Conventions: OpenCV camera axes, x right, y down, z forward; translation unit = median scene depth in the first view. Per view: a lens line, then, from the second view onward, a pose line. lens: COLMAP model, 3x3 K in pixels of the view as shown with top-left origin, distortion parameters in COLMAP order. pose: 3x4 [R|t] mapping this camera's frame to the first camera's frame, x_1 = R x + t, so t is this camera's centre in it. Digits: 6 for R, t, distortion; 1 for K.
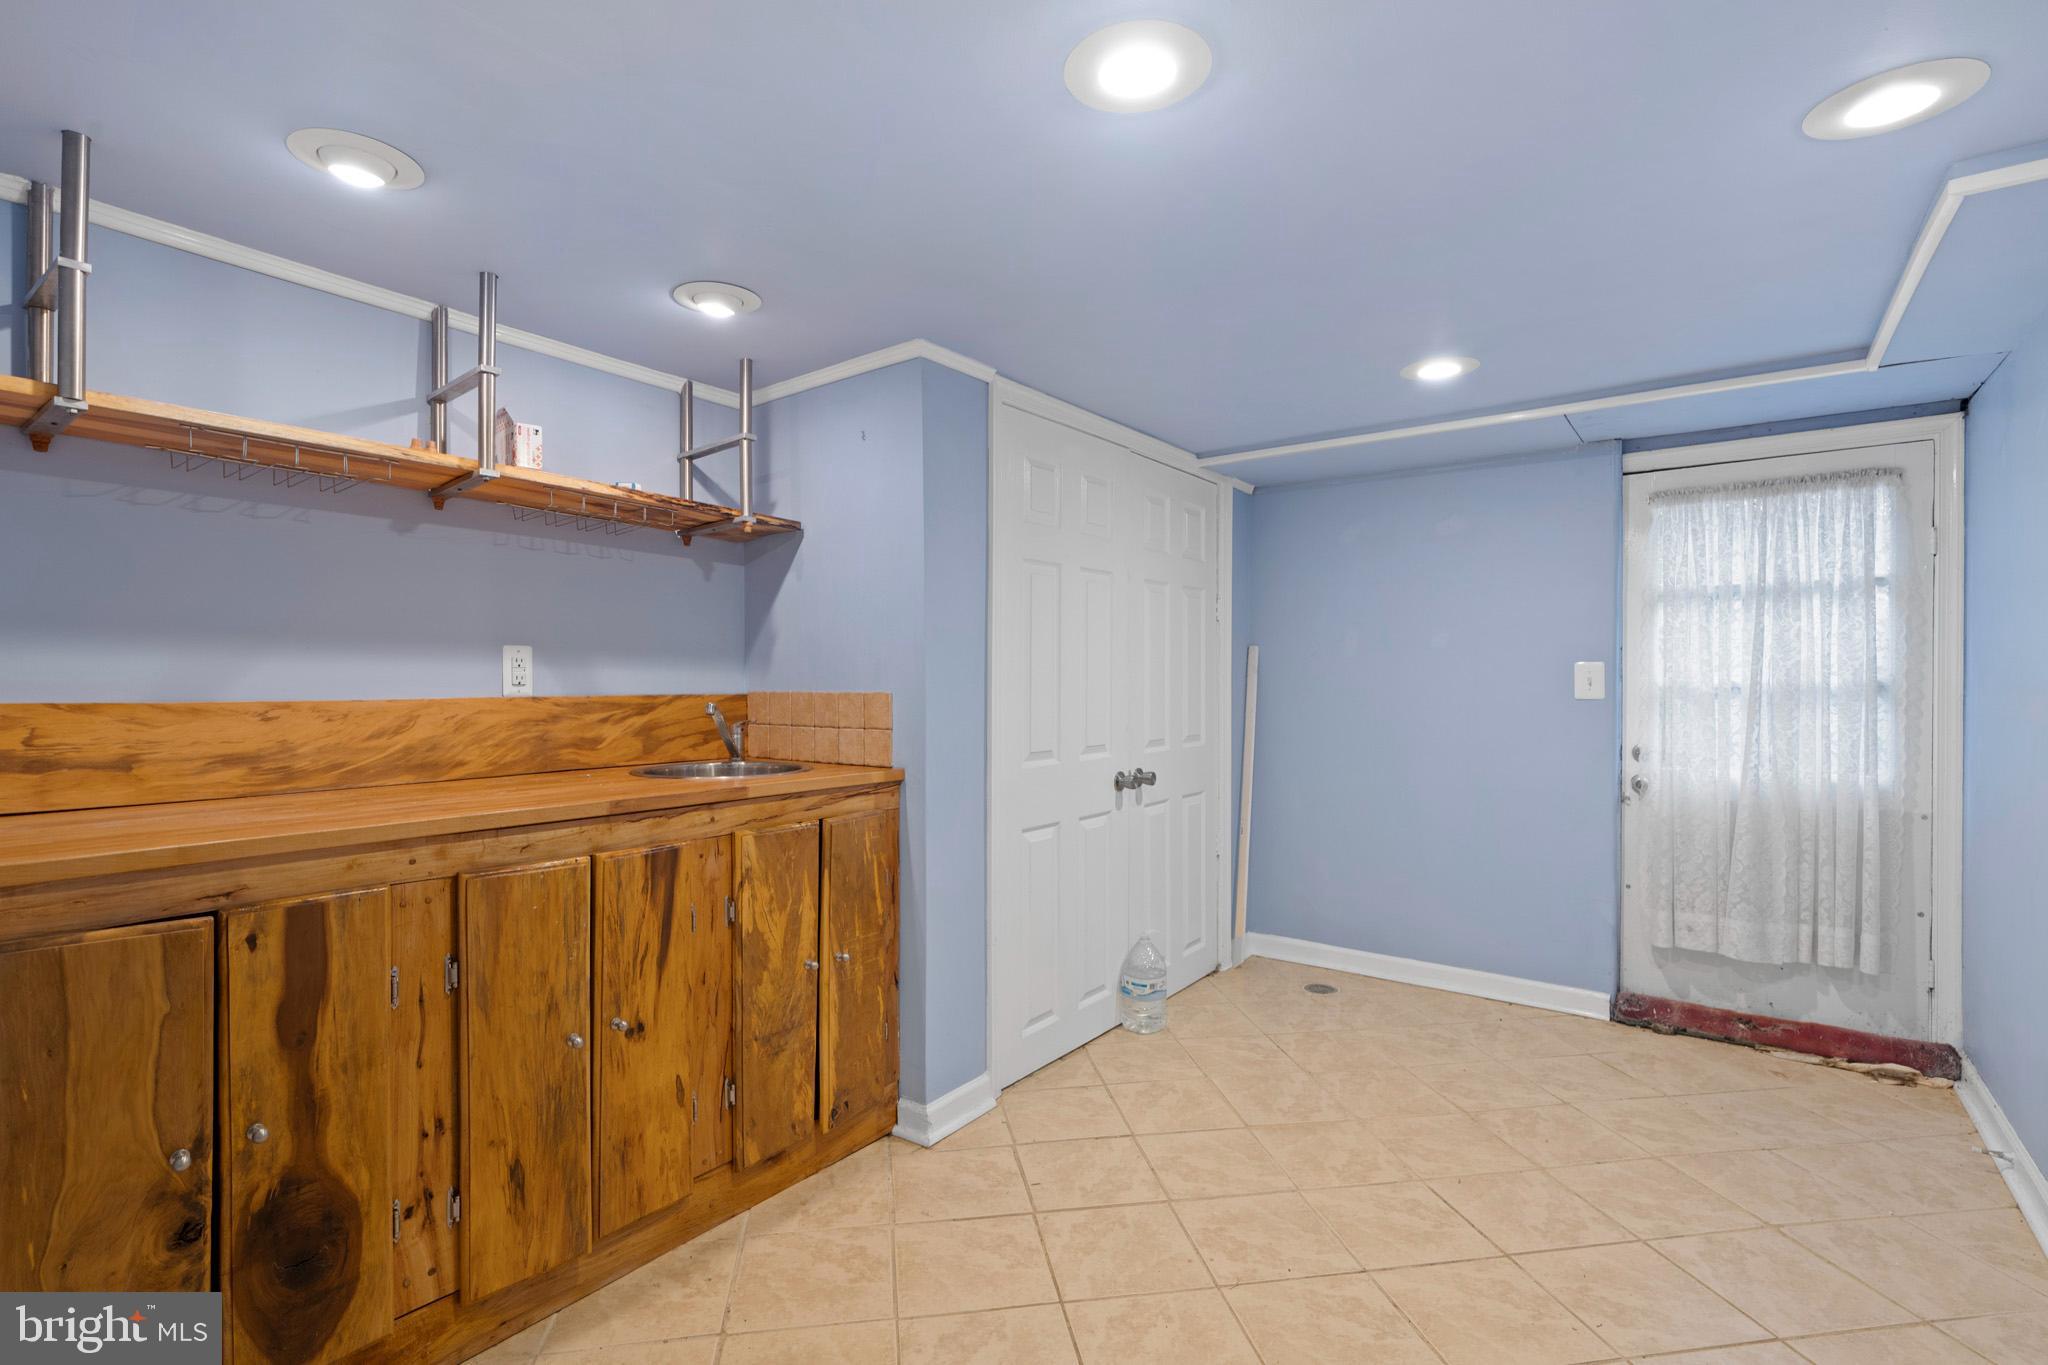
lens RADIAL K [[962.4, 0, 1016.4], [0, 962.4, 688.5], [0, 0, 1]] dist [0.004660, -0.000384]
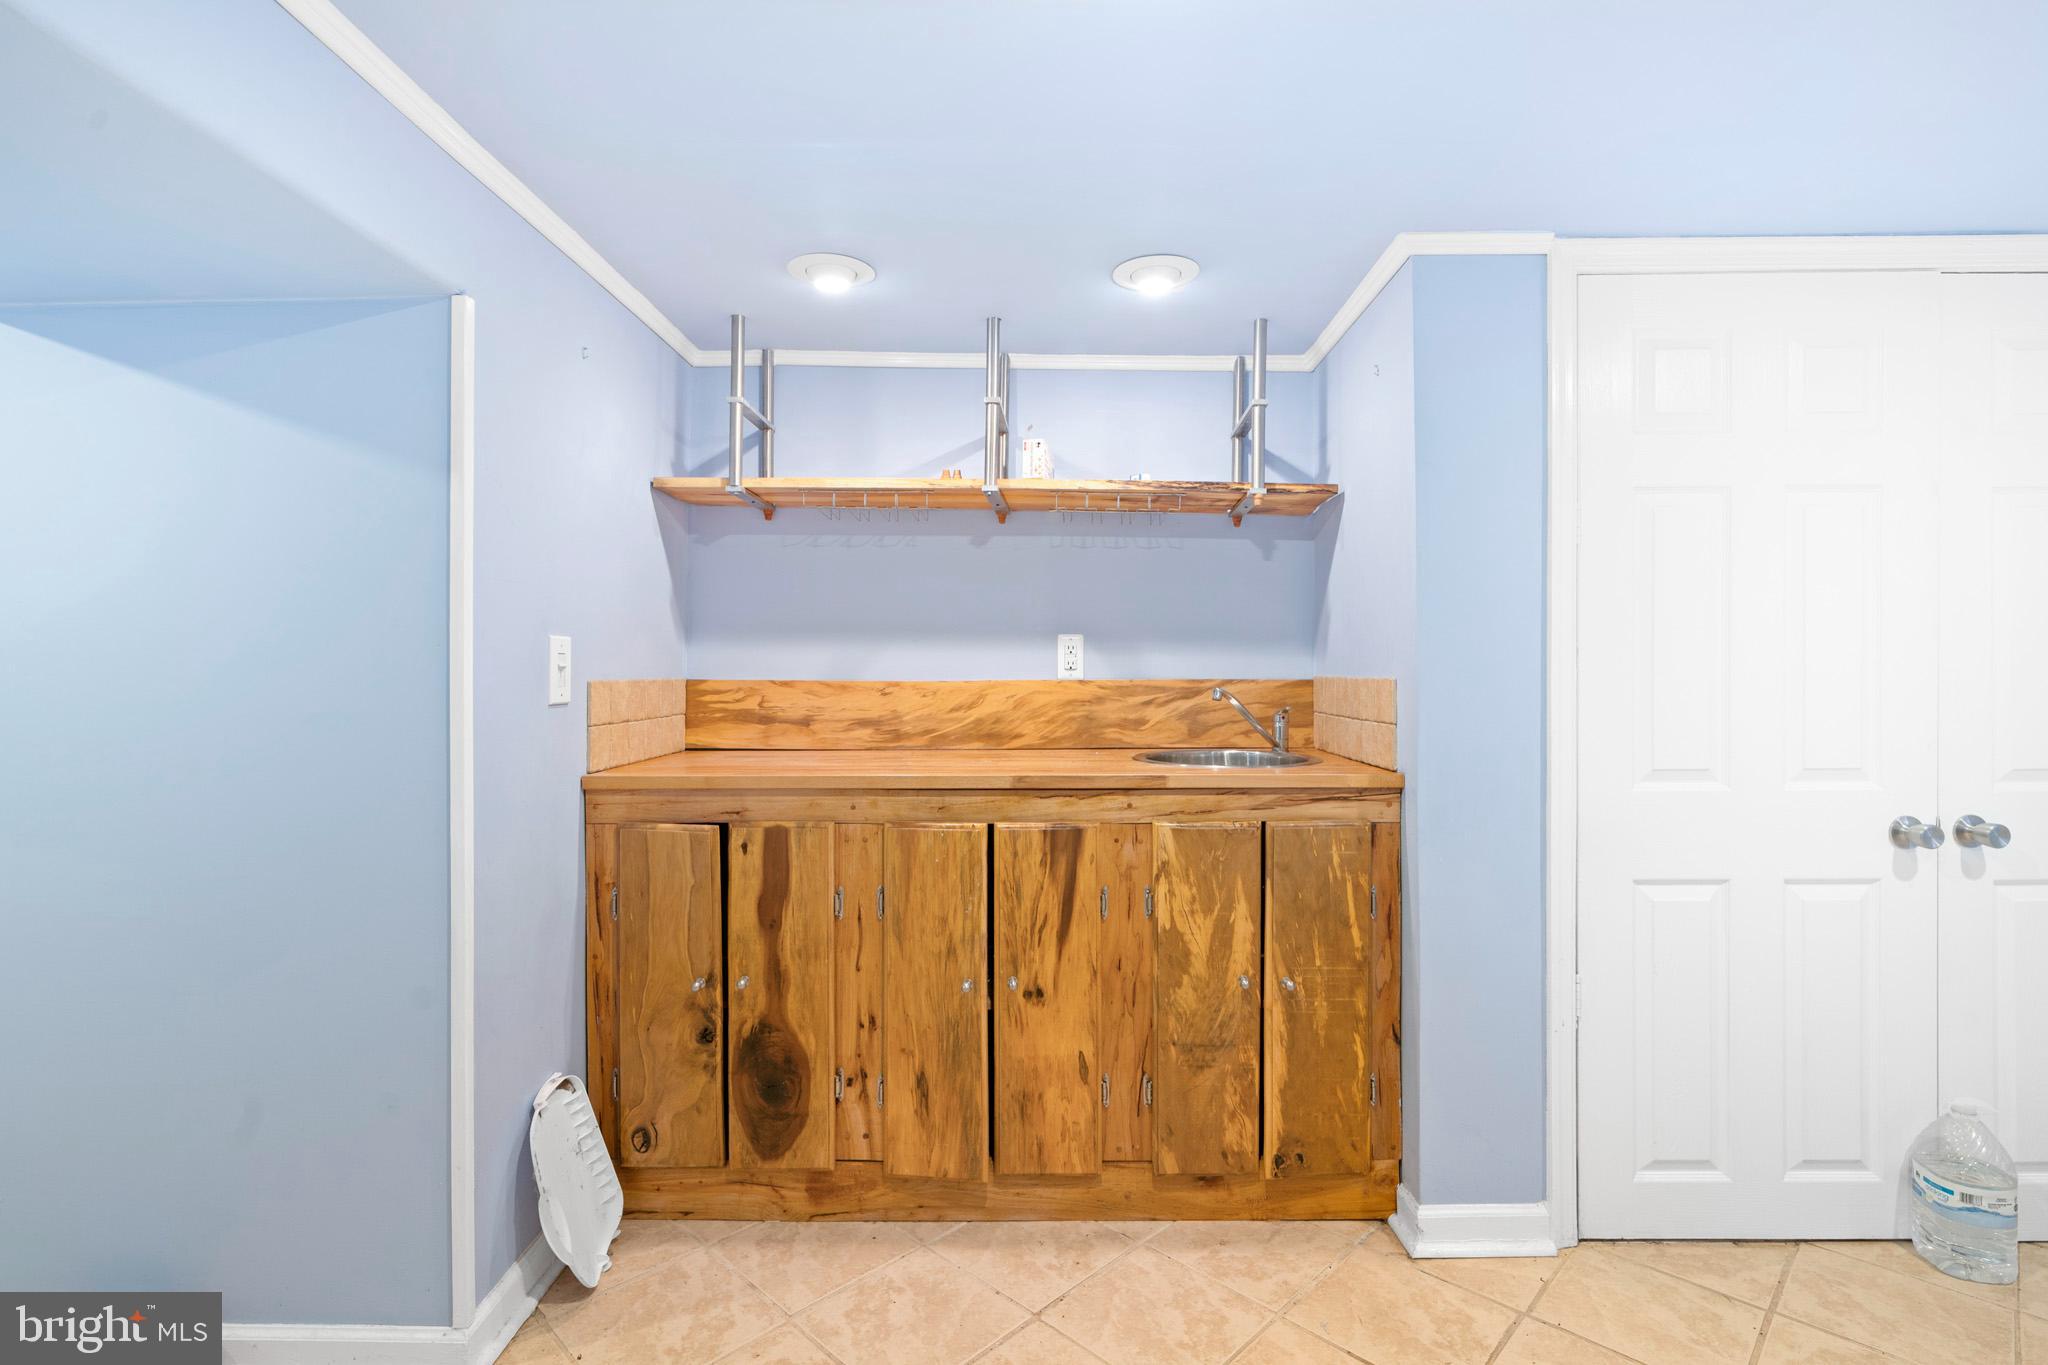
lens RADIAL K [[962.4, 0, 1016.8], [0, 962.4, 673.9], [0, 0, 1]] dist [0.004660, -0.000384]
pose [[0.602287, 0.004447, -0.798267, 0.379711], [-0.005246, 0.999985, 0.001613, 0.000341], [0.798262, 0.003216, 0.602301, 0.298573]]
